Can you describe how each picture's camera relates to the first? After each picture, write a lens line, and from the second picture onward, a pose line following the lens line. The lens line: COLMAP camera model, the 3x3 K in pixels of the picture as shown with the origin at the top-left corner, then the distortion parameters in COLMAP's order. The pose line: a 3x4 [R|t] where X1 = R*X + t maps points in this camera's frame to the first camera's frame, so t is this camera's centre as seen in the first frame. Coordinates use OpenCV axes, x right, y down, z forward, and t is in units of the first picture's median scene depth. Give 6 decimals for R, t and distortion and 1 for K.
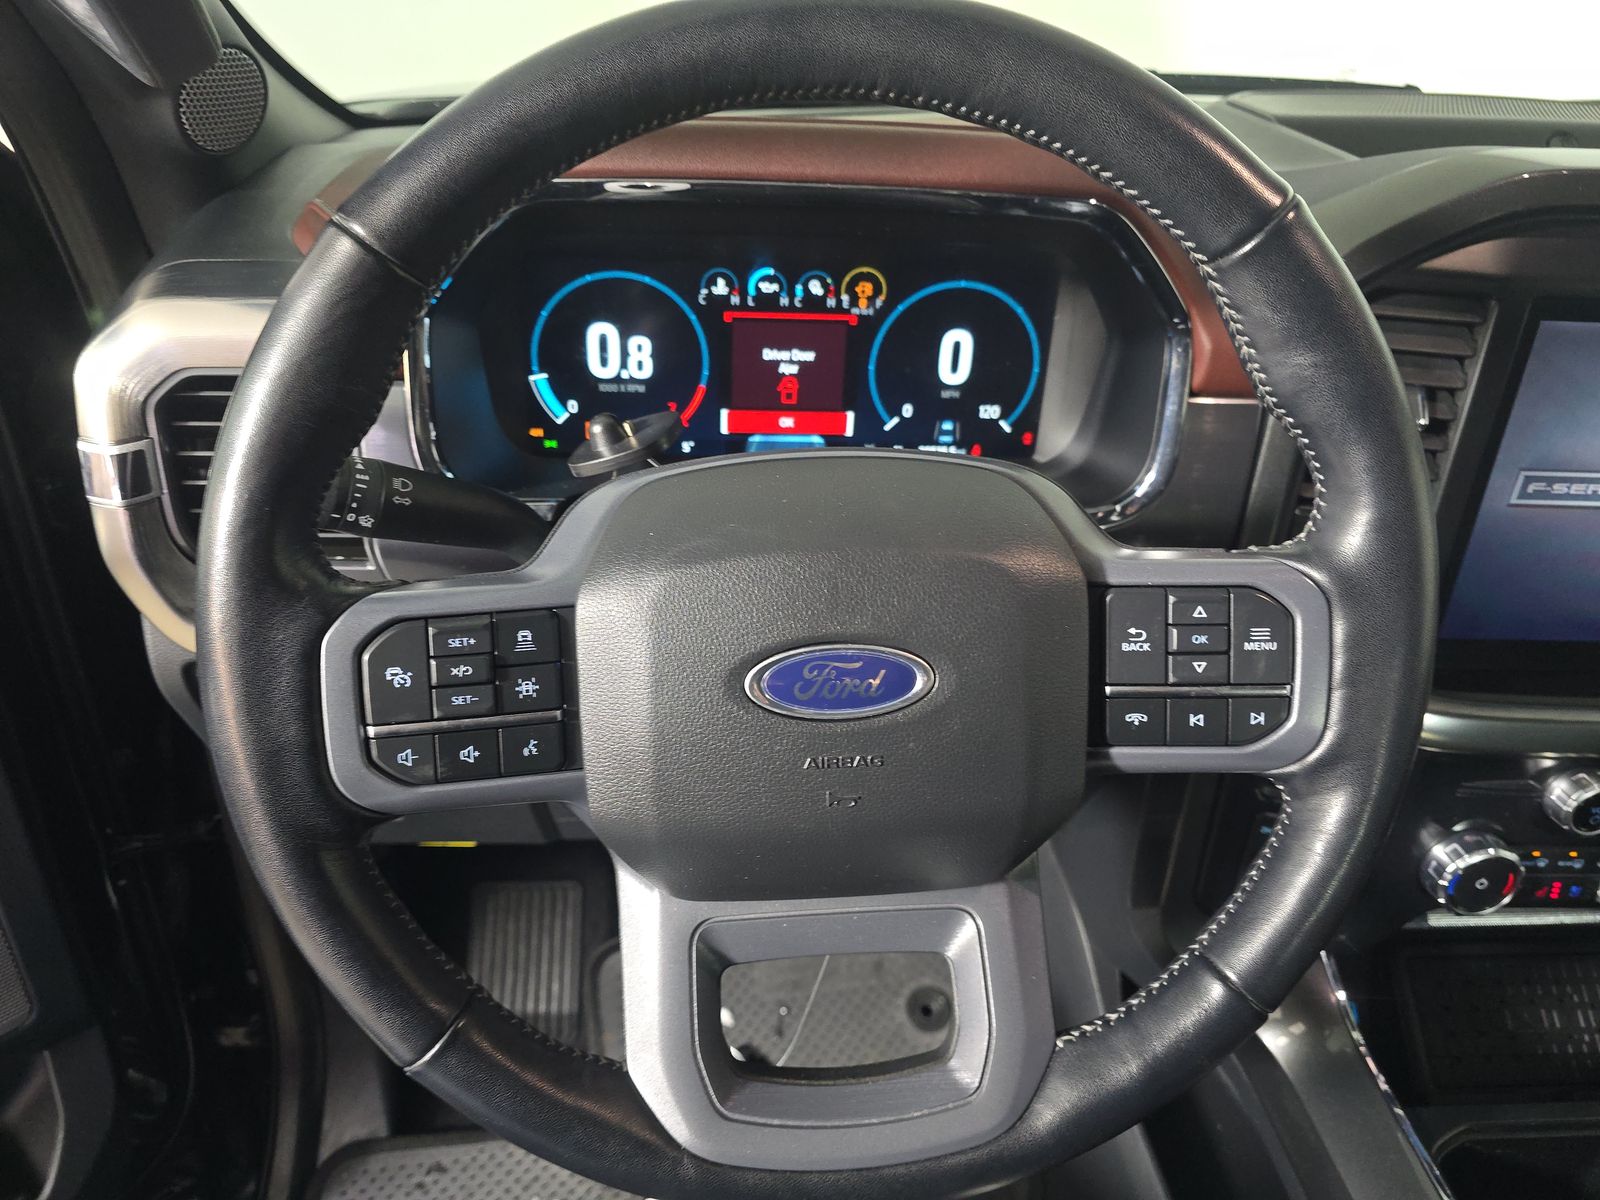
lens RADIAL K [[1106.7, 0, 795.0], [0, 1106.7, 607.1], [0, 0, 1]] dist [0.038387, -0.037865]
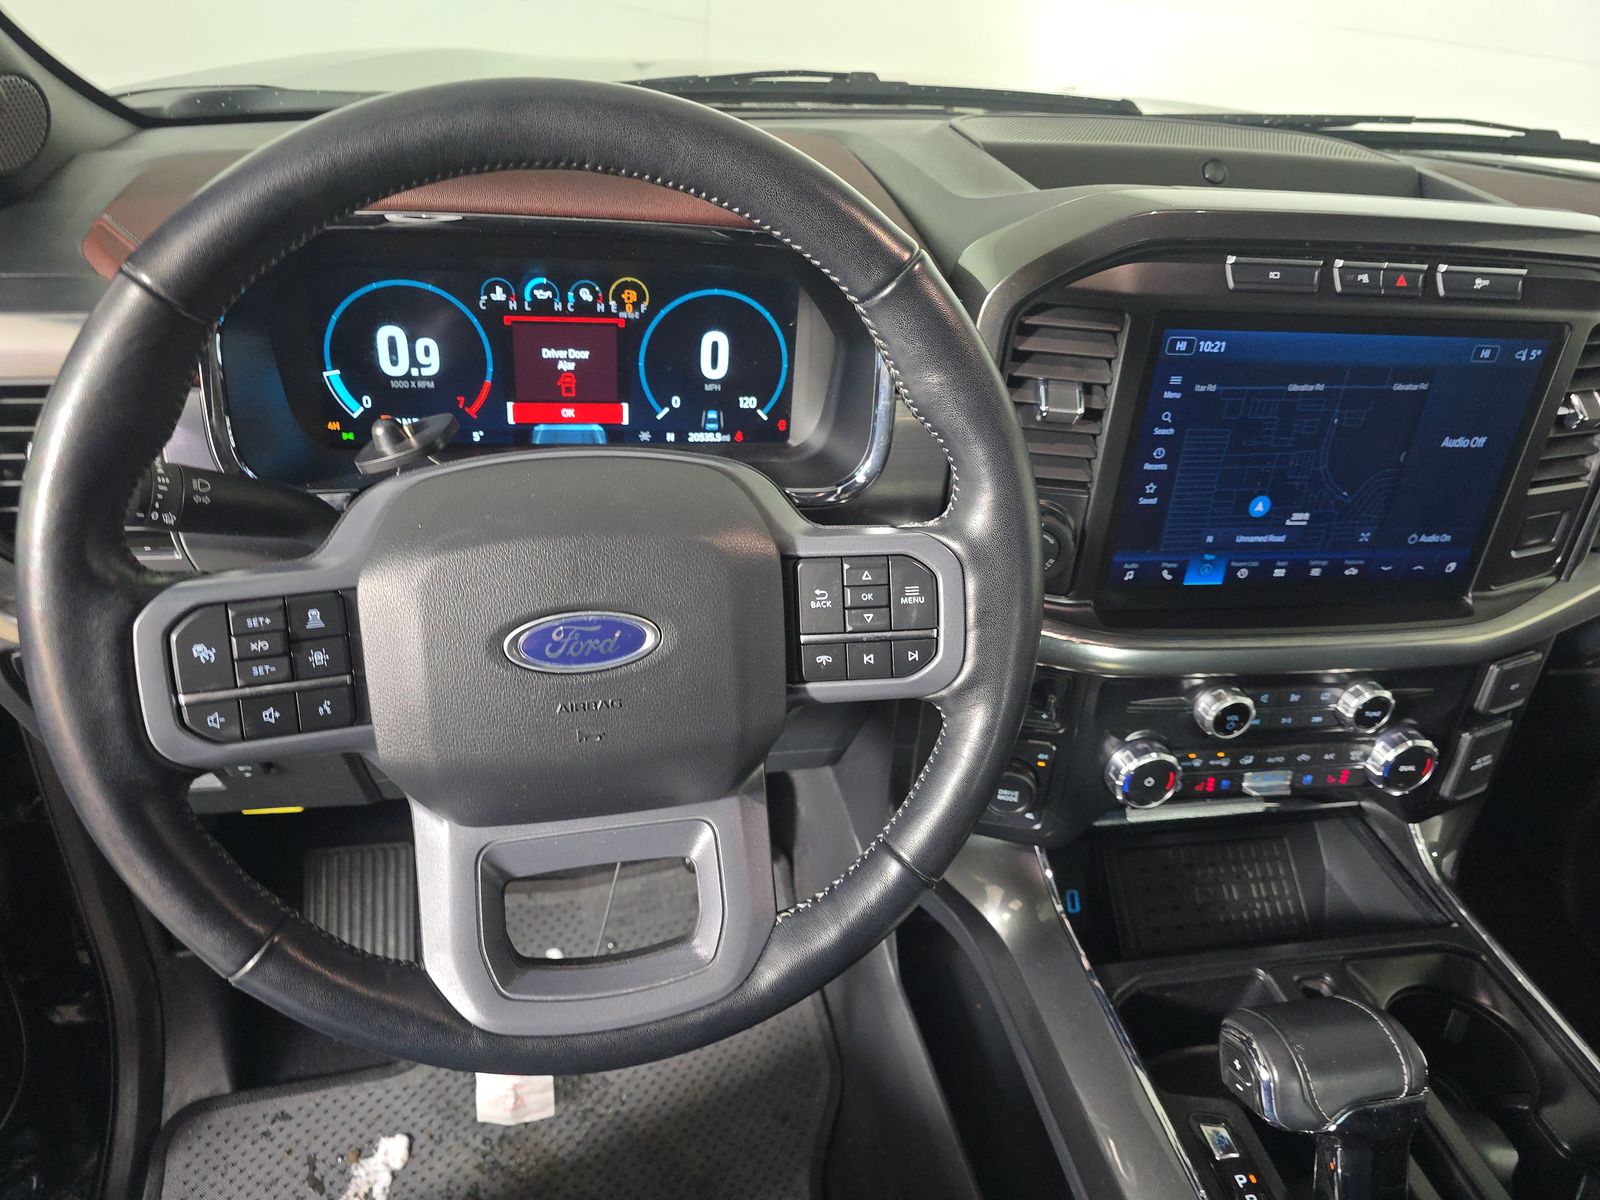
lens RADIAL K [[1106.7, 0, 796.0], [0, 1106.7, 610.8], [0, 0, 1]] dist [0.038387, -0.037865]
pose [[0.990629, -0.038656, 0.130994, 0.070341], [0.033449, 0.998569, 0.041724, -0.006826], [-0.132419, -0.036952, 0.990505, -0.159311]]
